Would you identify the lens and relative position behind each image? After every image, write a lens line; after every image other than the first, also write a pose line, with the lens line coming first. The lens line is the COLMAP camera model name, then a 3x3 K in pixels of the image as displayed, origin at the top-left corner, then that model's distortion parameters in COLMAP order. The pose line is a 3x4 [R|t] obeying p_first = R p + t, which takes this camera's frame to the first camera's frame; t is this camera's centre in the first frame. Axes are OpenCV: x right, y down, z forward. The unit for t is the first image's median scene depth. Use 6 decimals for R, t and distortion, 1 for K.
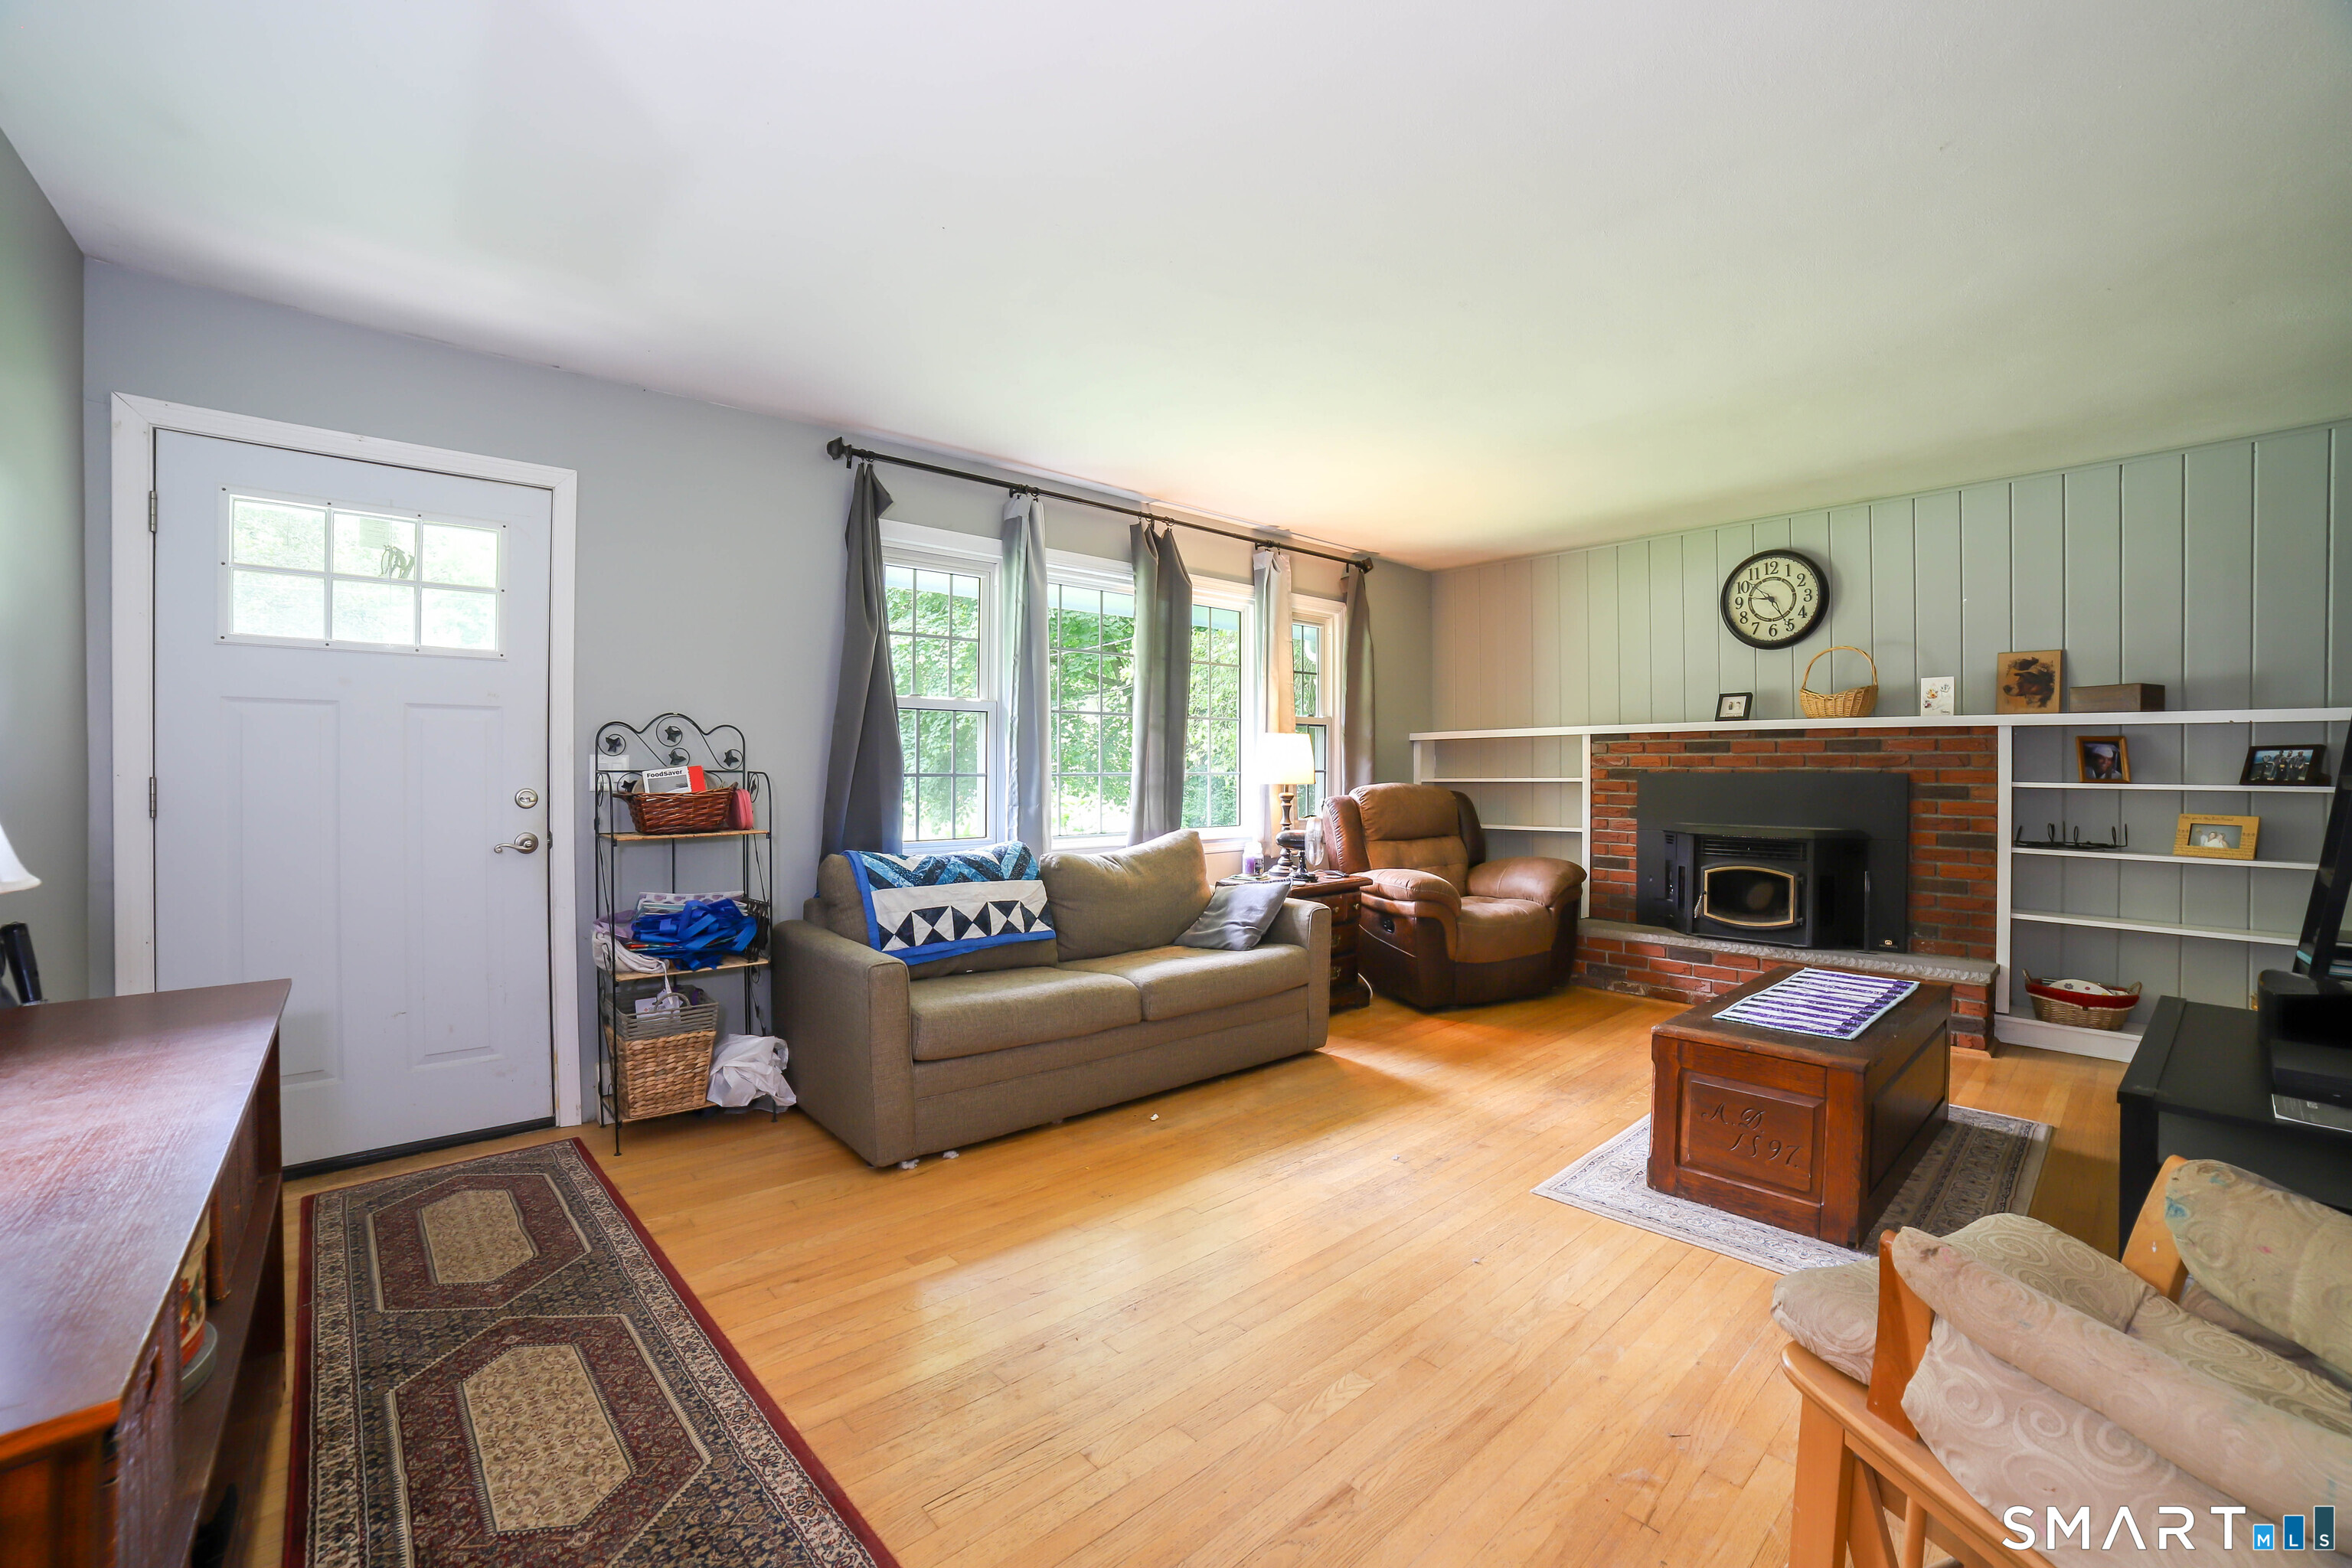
lens RADIAL K [[945.8, 0, 1171.3], [0, 945.8, 782.1], [0, 0, 1]] dist [-0.103839, 0.032116]
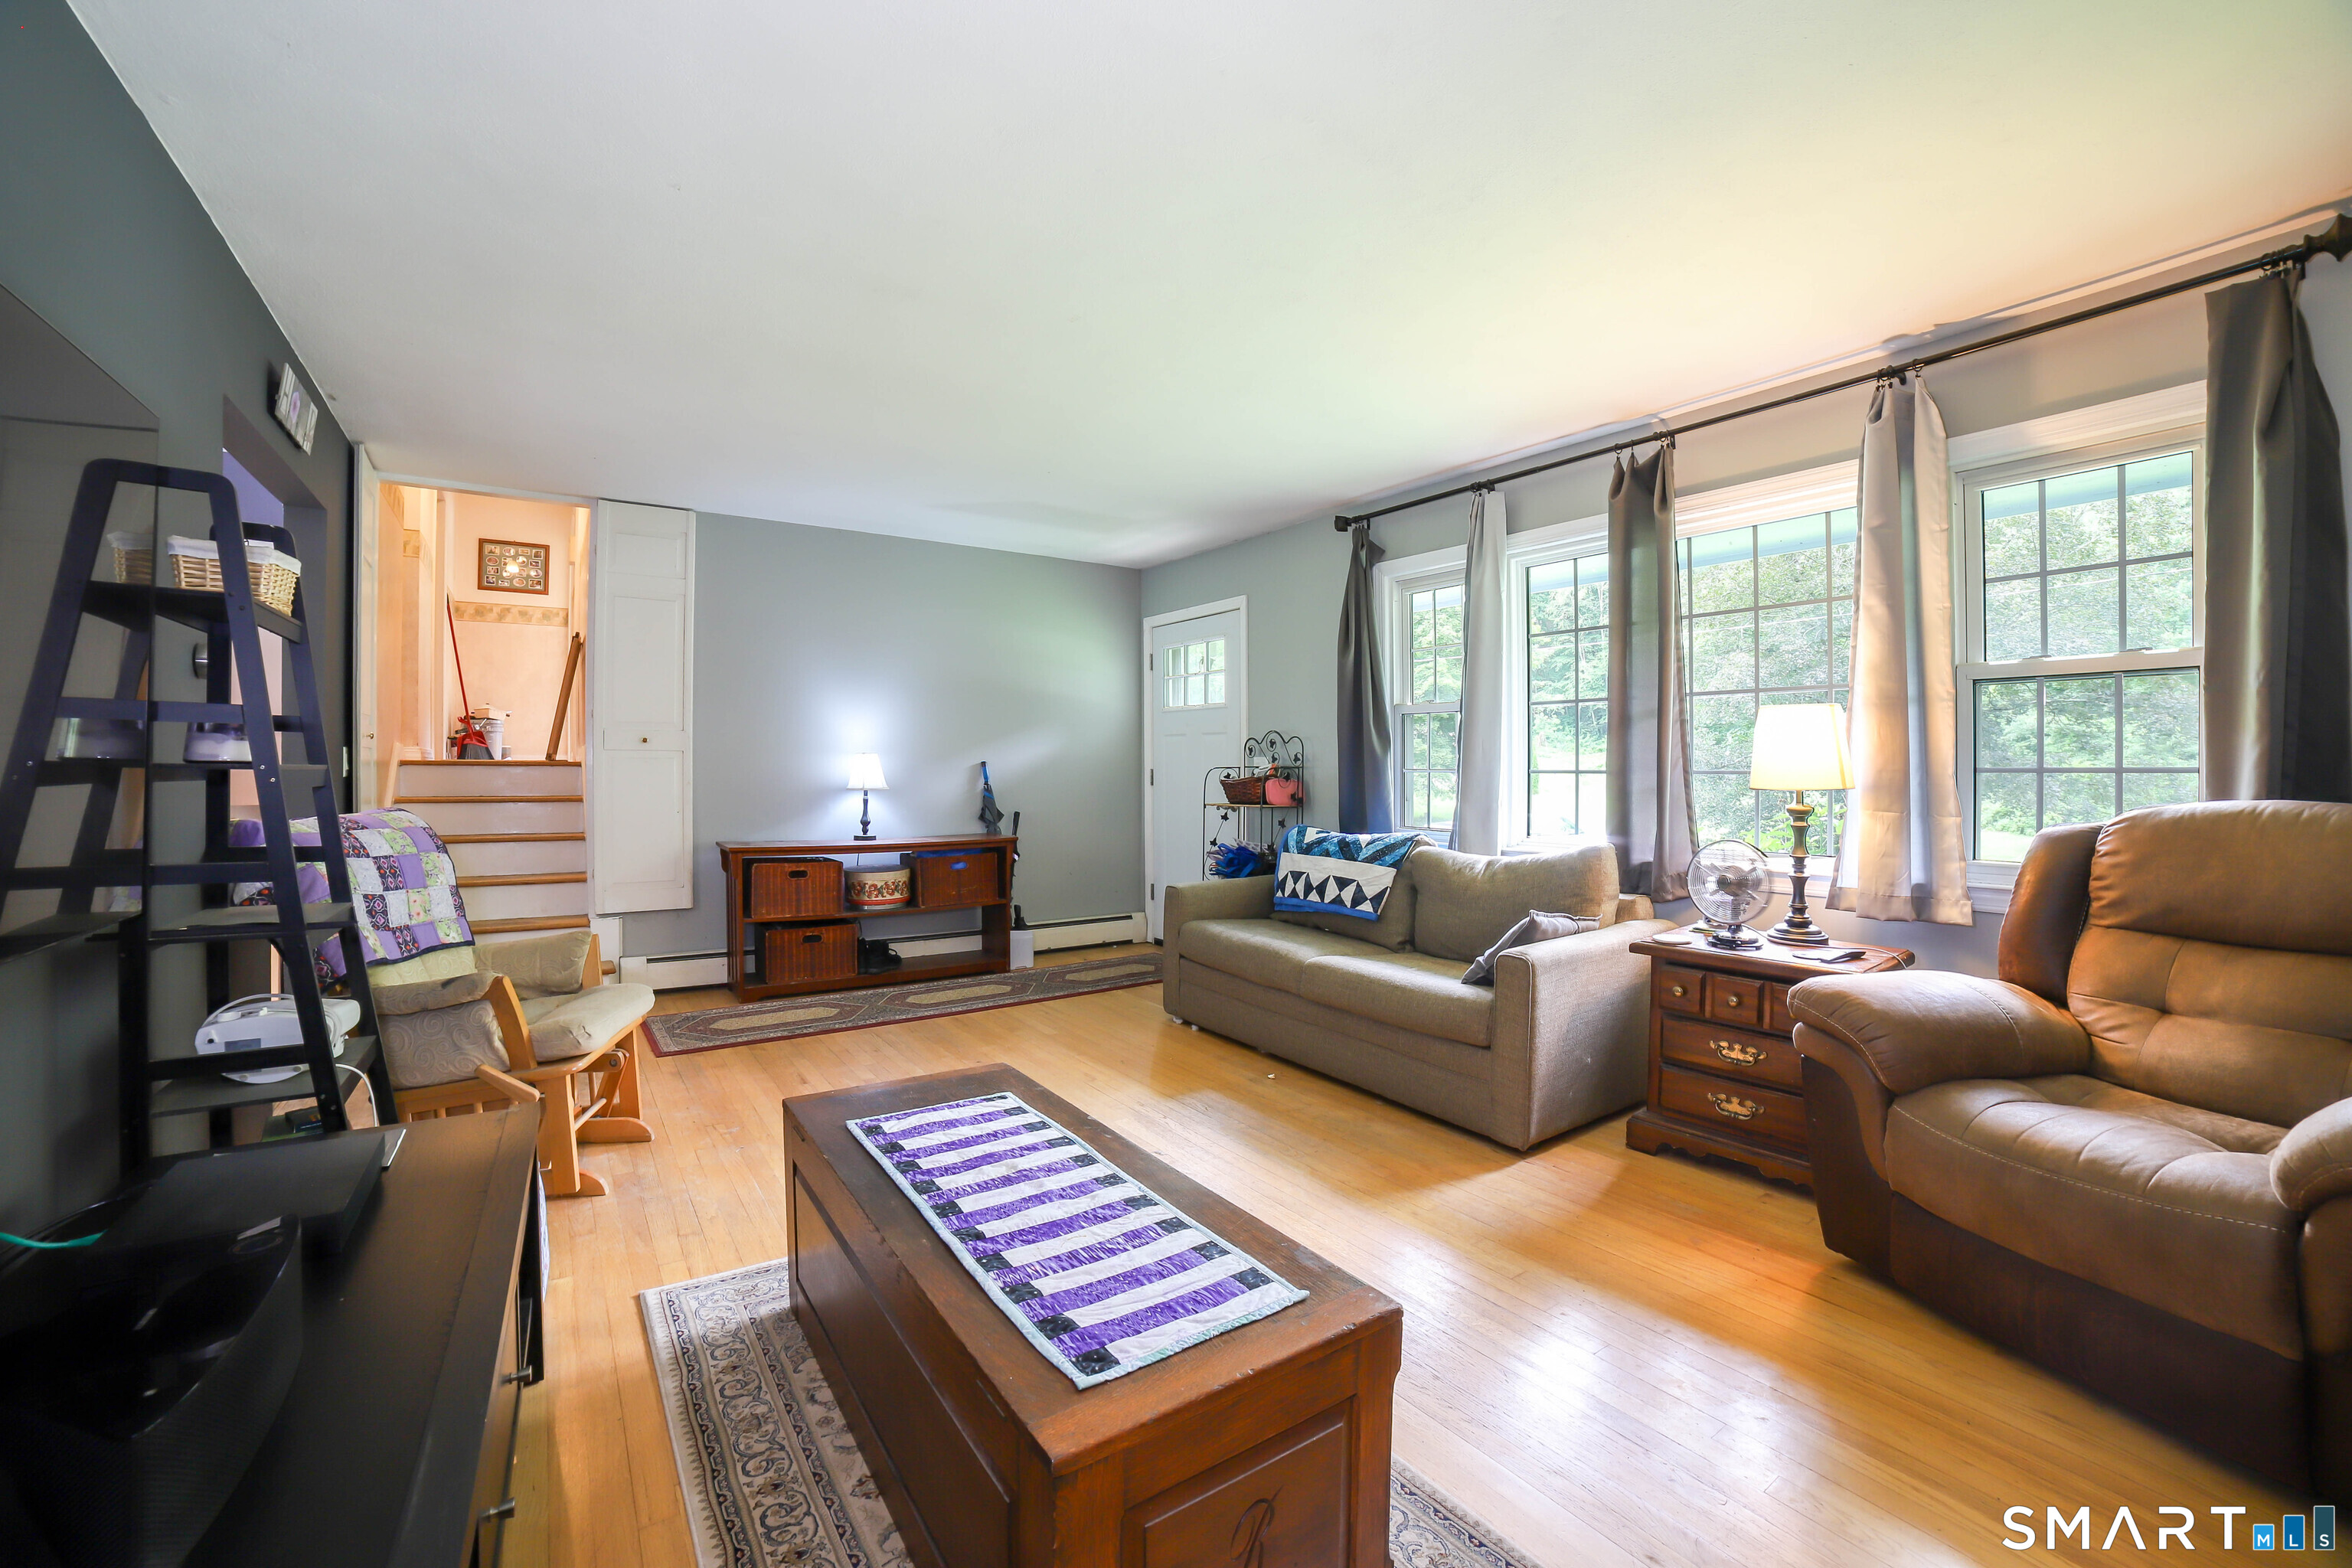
lens RADIAL K [[980.0, 0, 1169.7], [0, 980.0, 773.9], [0, 0, 1]] dist [-0.111915, 0.042061]
pose [[-0.132291, 0.003372, -0.991205, 0.920865], [-0.019207, 0.999798, 0.005965, -0.004995], [0.991025, 0.019828, -0.132199, 0.826577]]
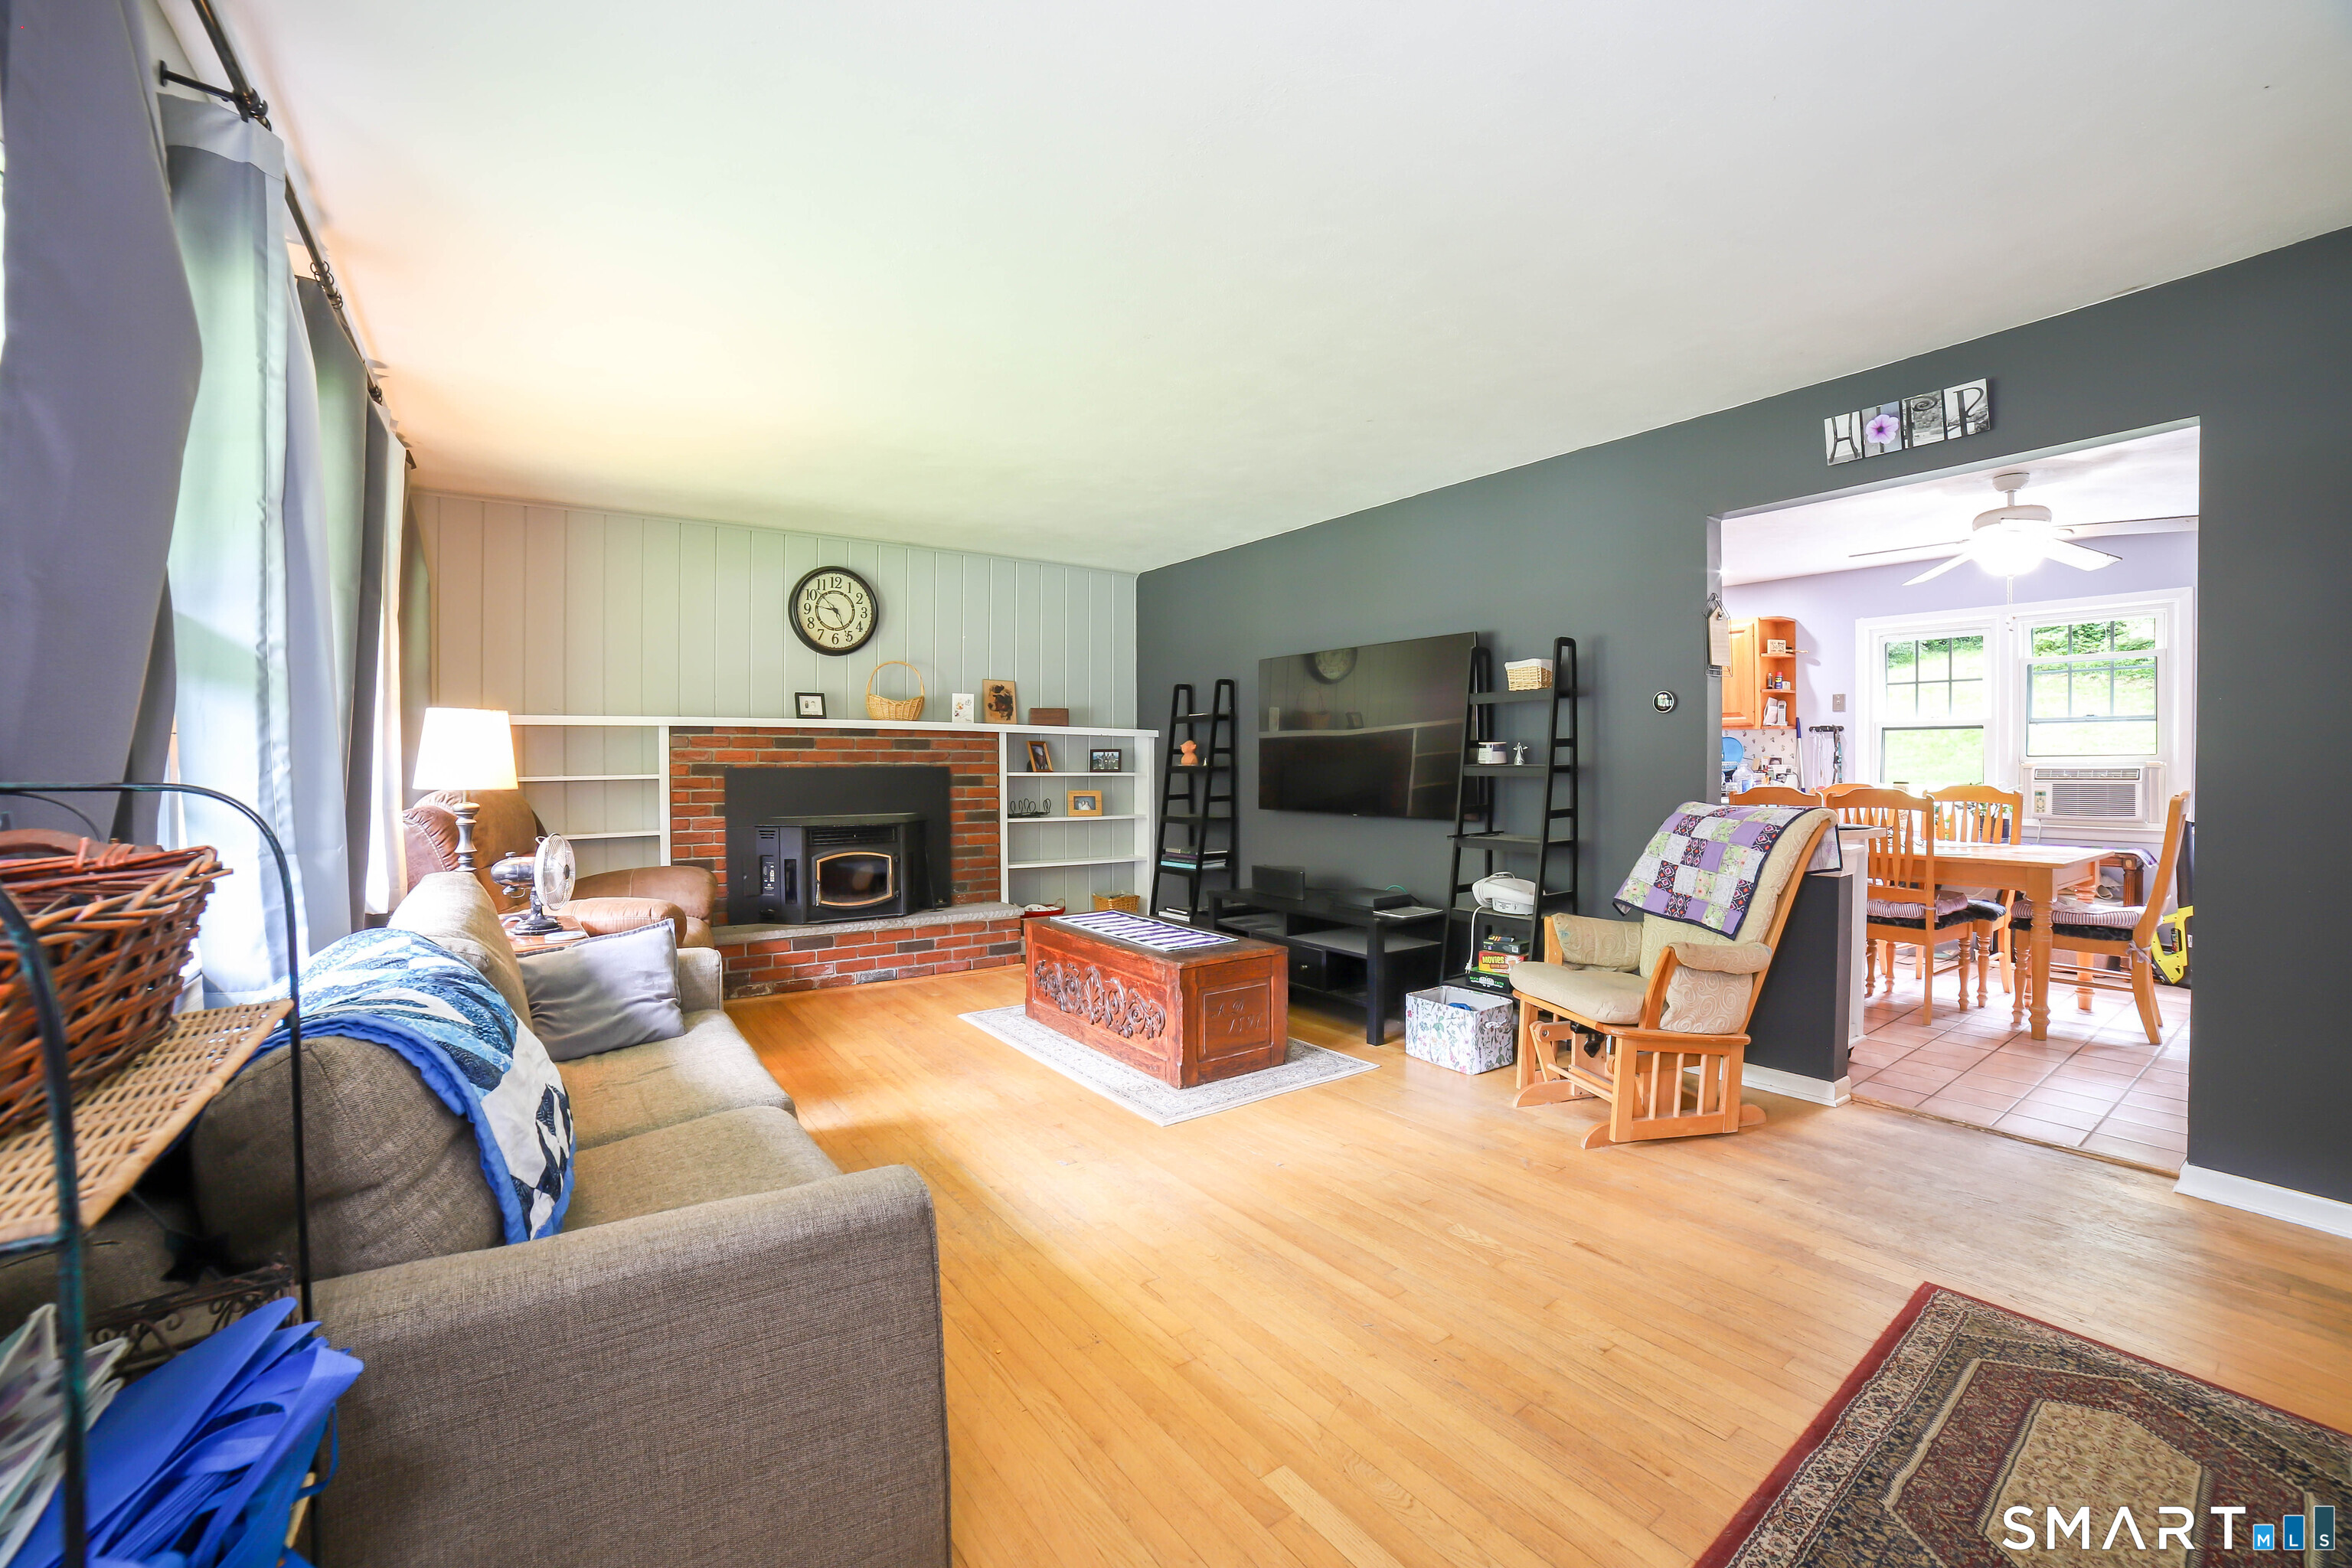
lens RADIAL K [[945.8, 0, 1171.3], [0, 945.8, 782.1], [0, 0, 1]] dist [-0.103839, 0.032116]
pose [[0.114635, -0.019389, 0.993218, -0.510344], [0.015427, 0.999724, 0.017735, -0.007139], [-0.993288, 0.013289, 0.114902, 0.556651]]
